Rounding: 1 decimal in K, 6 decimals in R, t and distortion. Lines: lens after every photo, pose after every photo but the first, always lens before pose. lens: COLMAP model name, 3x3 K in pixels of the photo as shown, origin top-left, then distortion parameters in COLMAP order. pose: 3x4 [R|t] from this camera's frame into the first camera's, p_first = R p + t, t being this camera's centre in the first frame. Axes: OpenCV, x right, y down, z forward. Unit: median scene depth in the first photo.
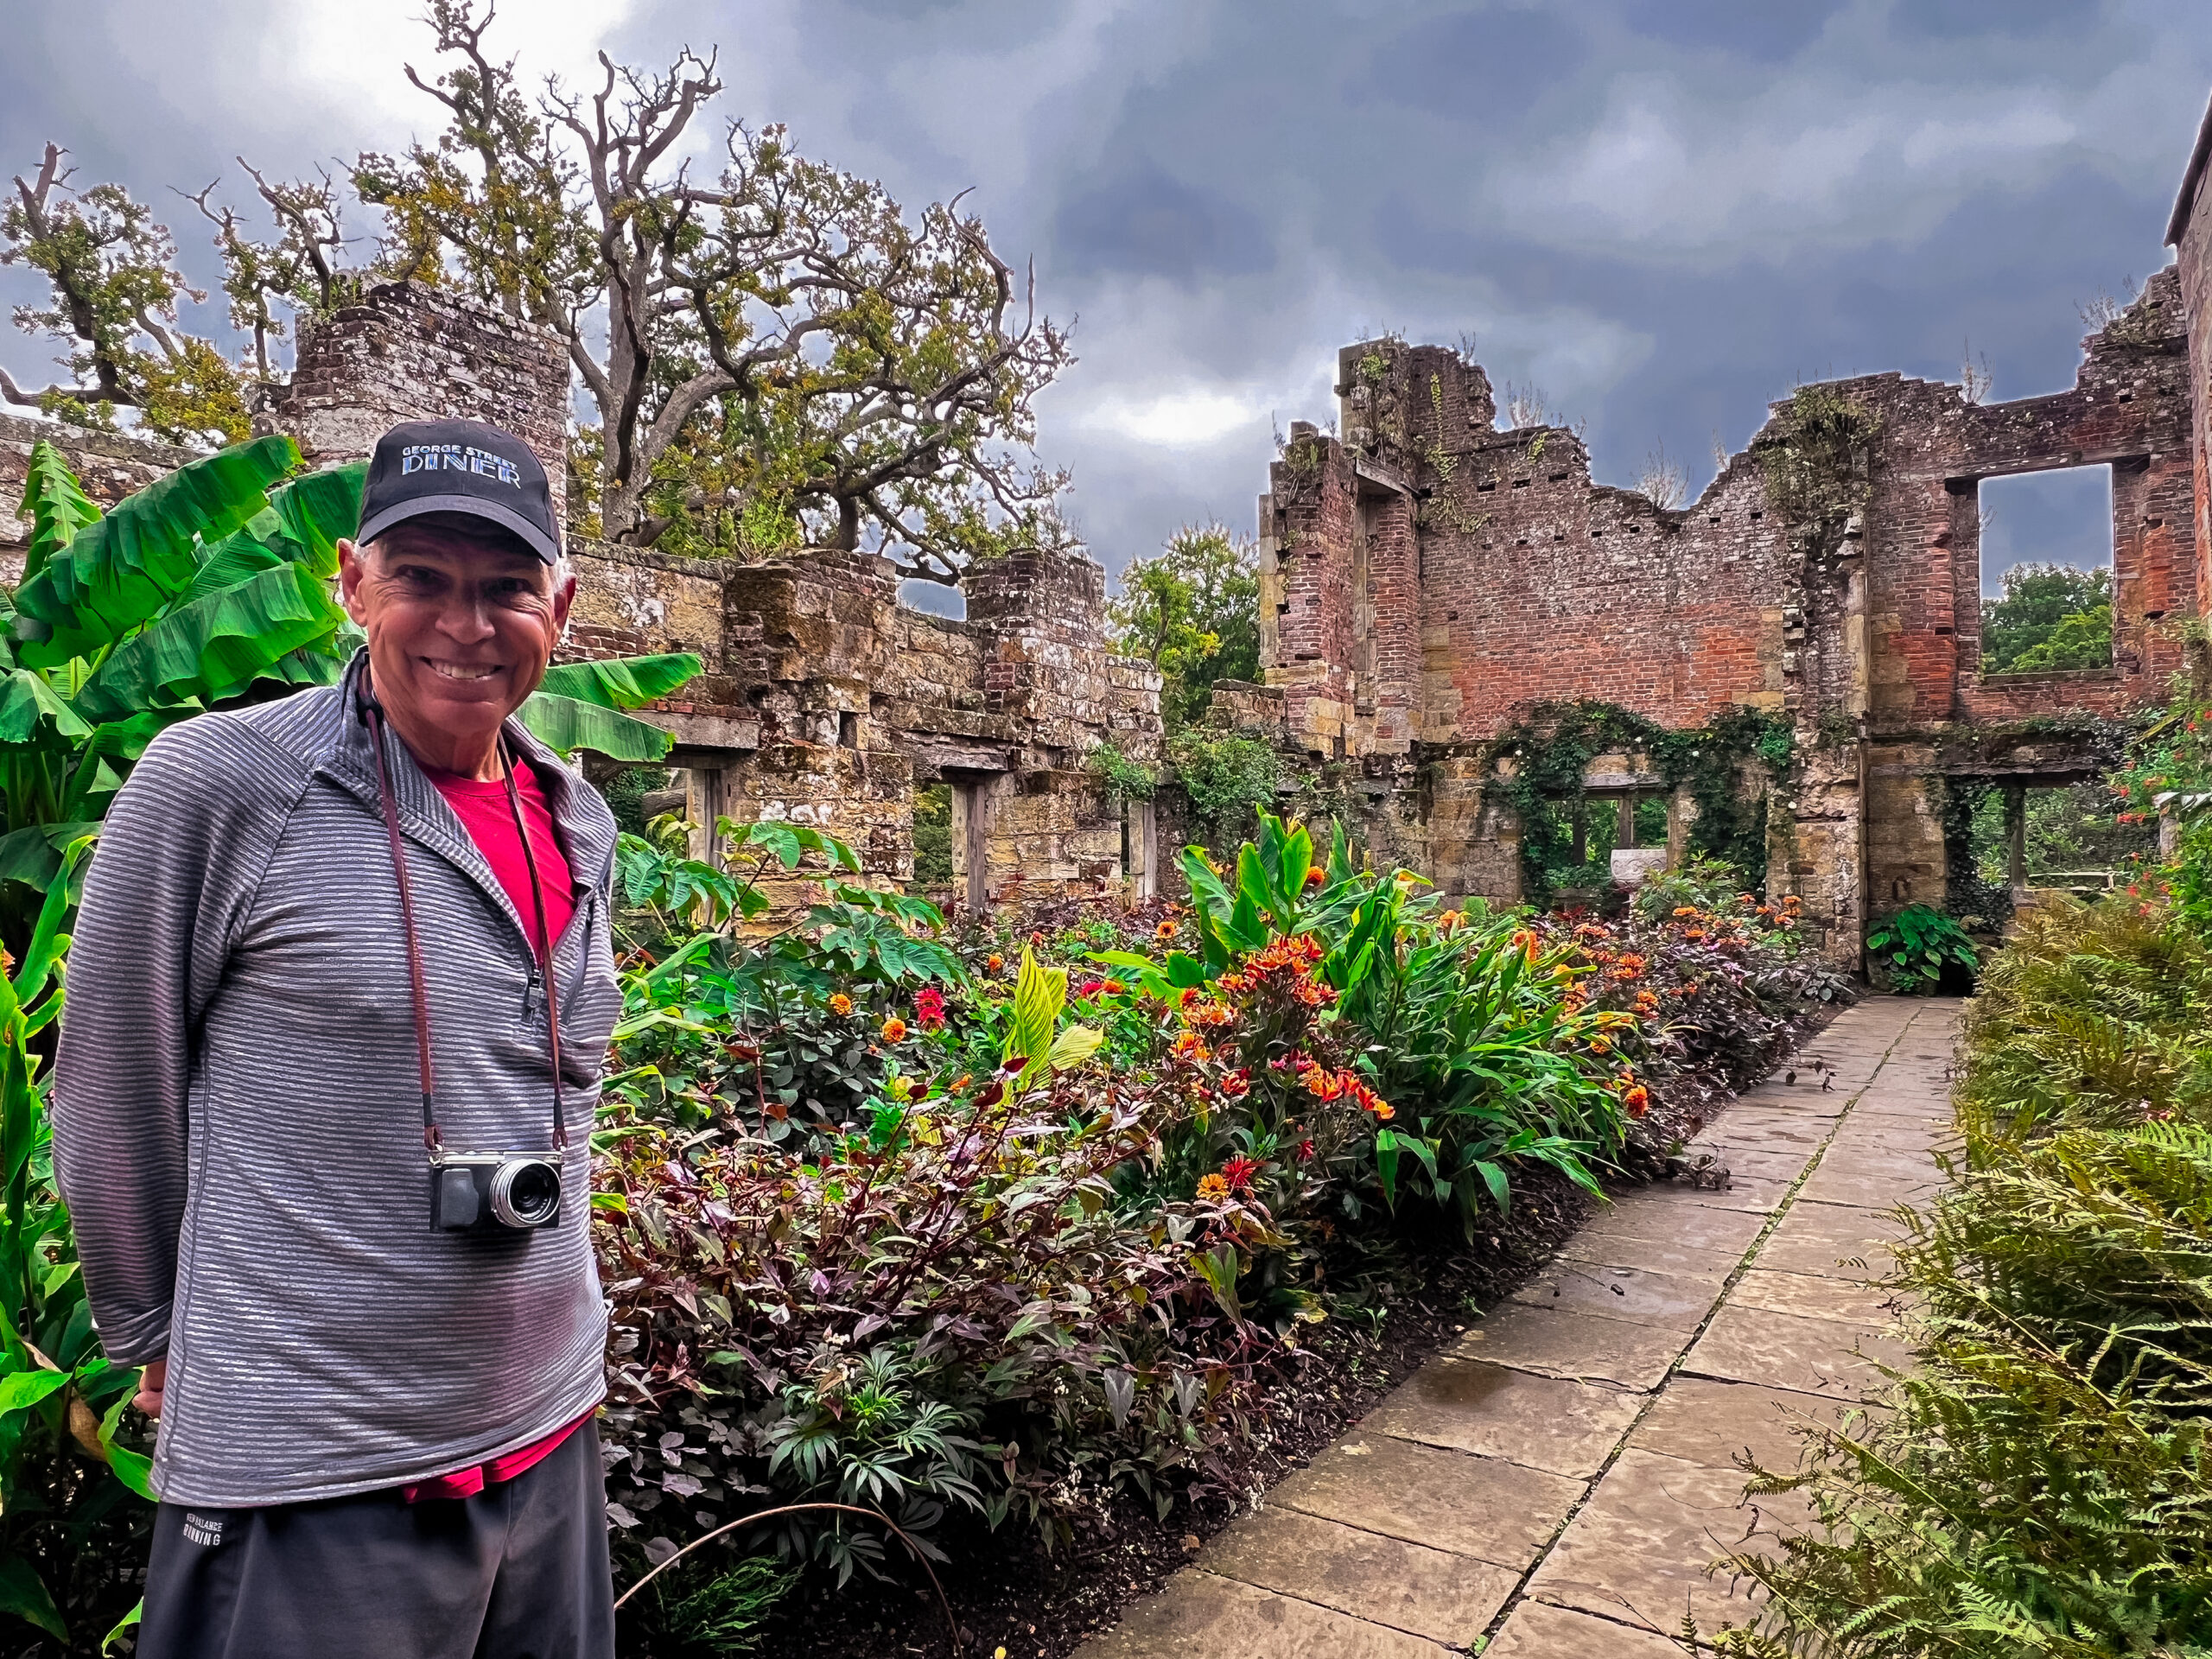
lens RADIAL K [[1409.4, 0, 1103.2], [0, 1409.4, 832.8], [0, 0, 1]] dist [-0.000909, -0.001253]
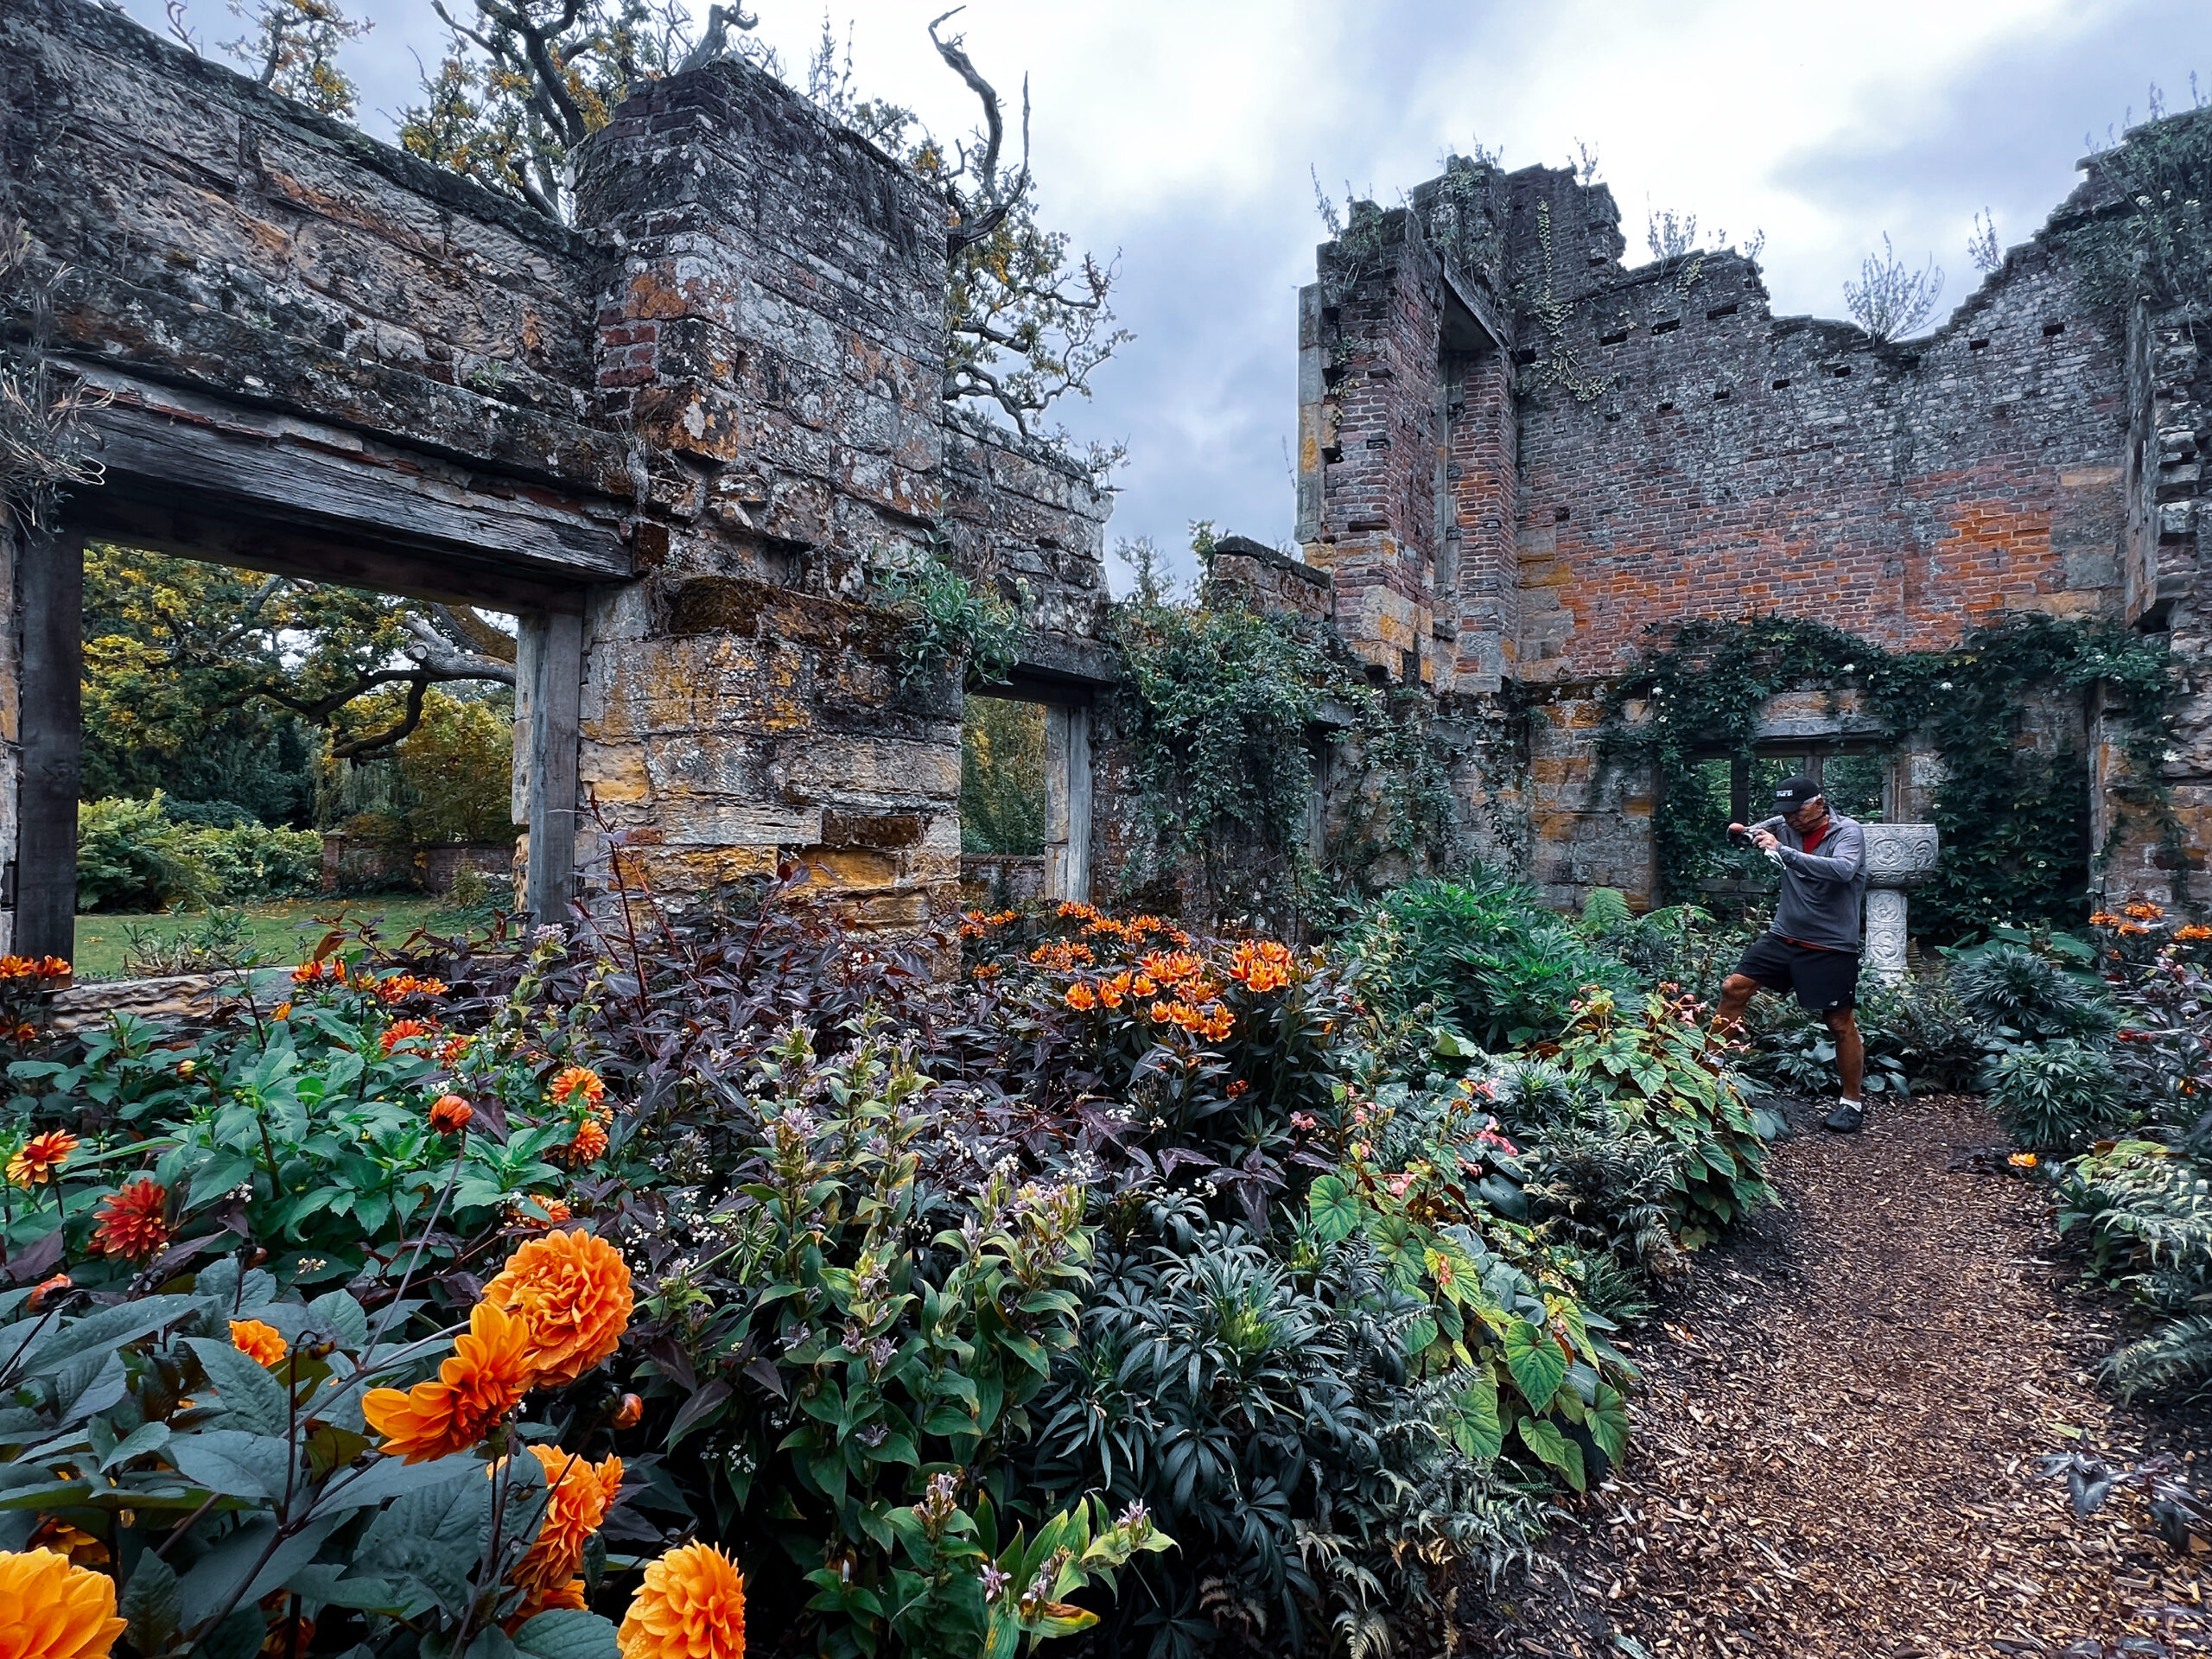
lens RADIAL K [[1037.3, 0, 1113.2], [0, 1037.3, 822.8], [0, 0, 1]] dist [-0.001065, 0.000353]
pose [[0.996078, 0.020699, -0.086026, 0.065984], [-0.020329, 0.999780, 0.005179, 0.015117], [0.086114, -0.003410, 0.996279, 0.469367]]
